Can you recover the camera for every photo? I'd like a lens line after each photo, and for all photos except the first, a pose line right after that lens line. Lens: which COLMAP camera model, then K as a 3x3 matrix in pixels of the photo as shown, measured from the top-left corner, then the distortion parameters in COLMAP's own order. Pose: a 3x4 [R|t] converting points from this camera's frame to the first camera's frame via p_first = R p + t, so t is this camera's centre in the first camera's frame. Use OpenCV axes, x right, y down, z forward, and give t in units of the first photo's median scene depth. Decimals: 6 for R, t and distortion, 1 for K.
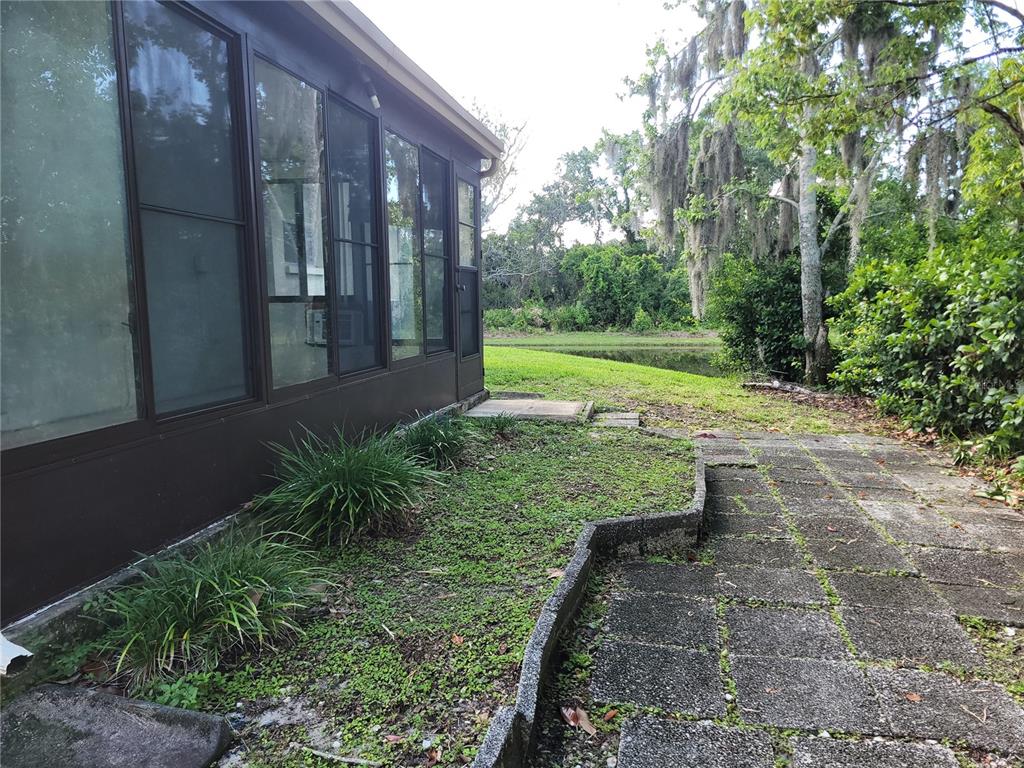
lens RADIAL K [[771.0, 0, 512.0], [0, 771.0, 384.0], [0, 0, 1]] dist [0.043652, -0.006961]
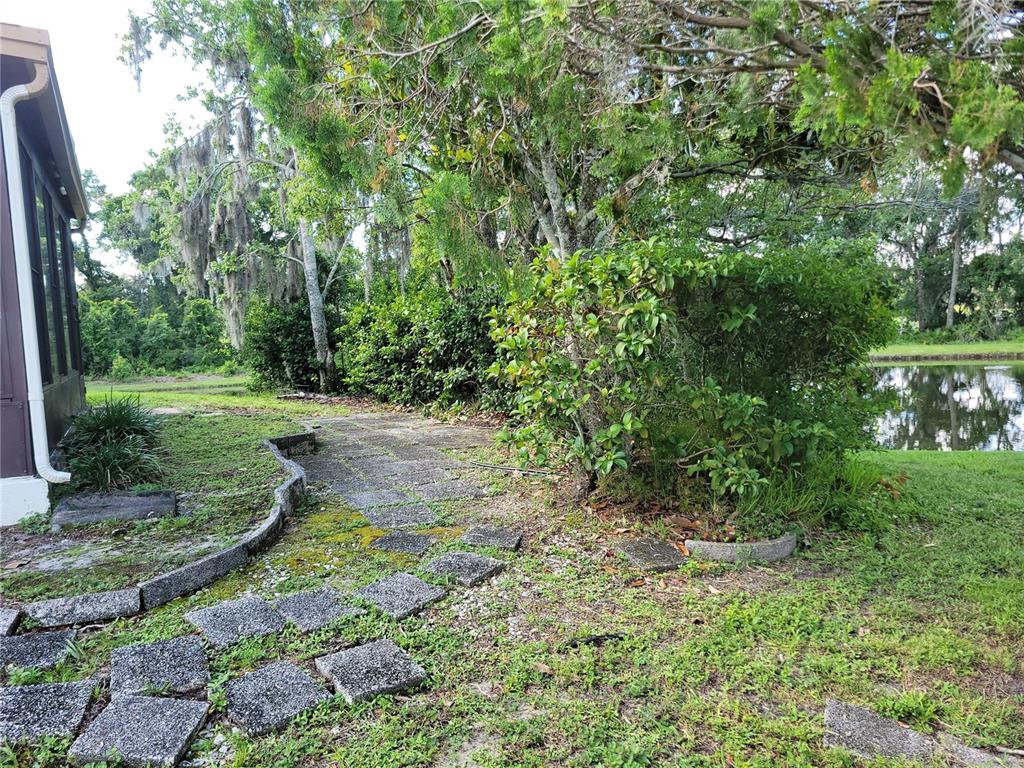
lens RADIAL K [[771.0, 0, 512.0], [0, 771.0, 384.0], [0, 0, 1]] dist [0.043652, -0.006961]
pose [[0.789864, -0.061995, 0.610141, -0.161317], [0.098357, 0.994805, -0.026248, 0.045374], [-0.605344, 0.080744, 0.791858, -0.244158]]
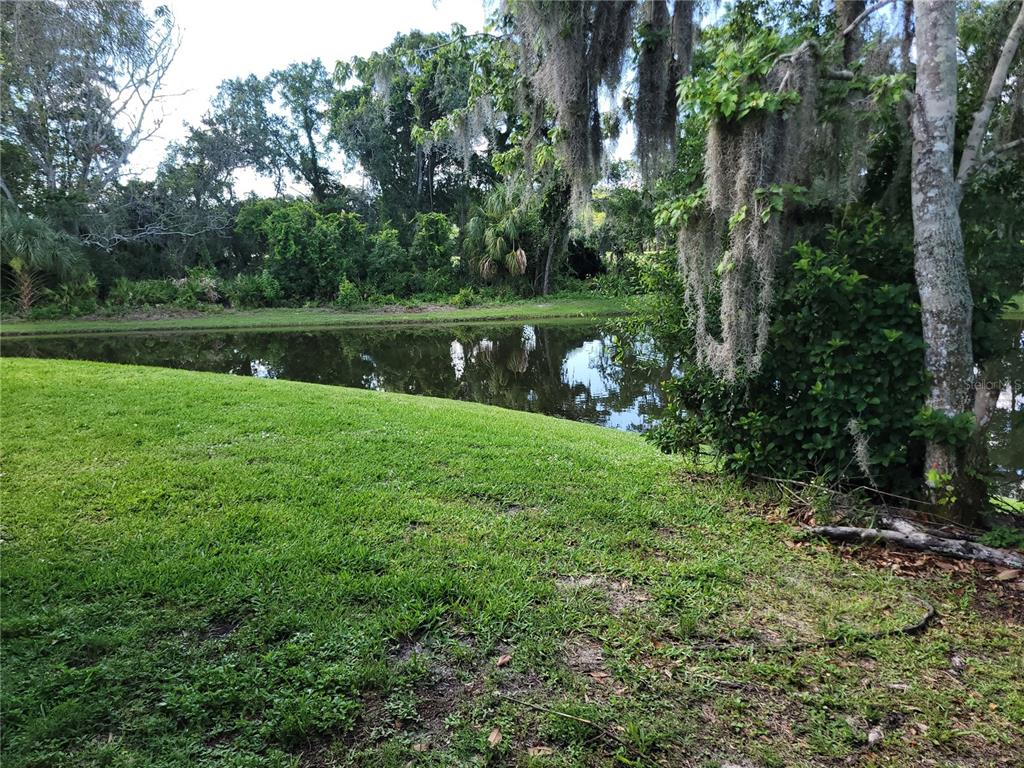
lens RADIAL K [[781.8, 0, 522.2], [0, 781.8, 398.1], [0, 0, 1]] dist [0.050510, 0.000251]
pose [[0.915186, -0.073879, 0.396201, -0.009834], [0.048032, 0.996043, 0.074780, -0.096079], [-0.400158, -0.049407, 0.915113, 0.593858]]
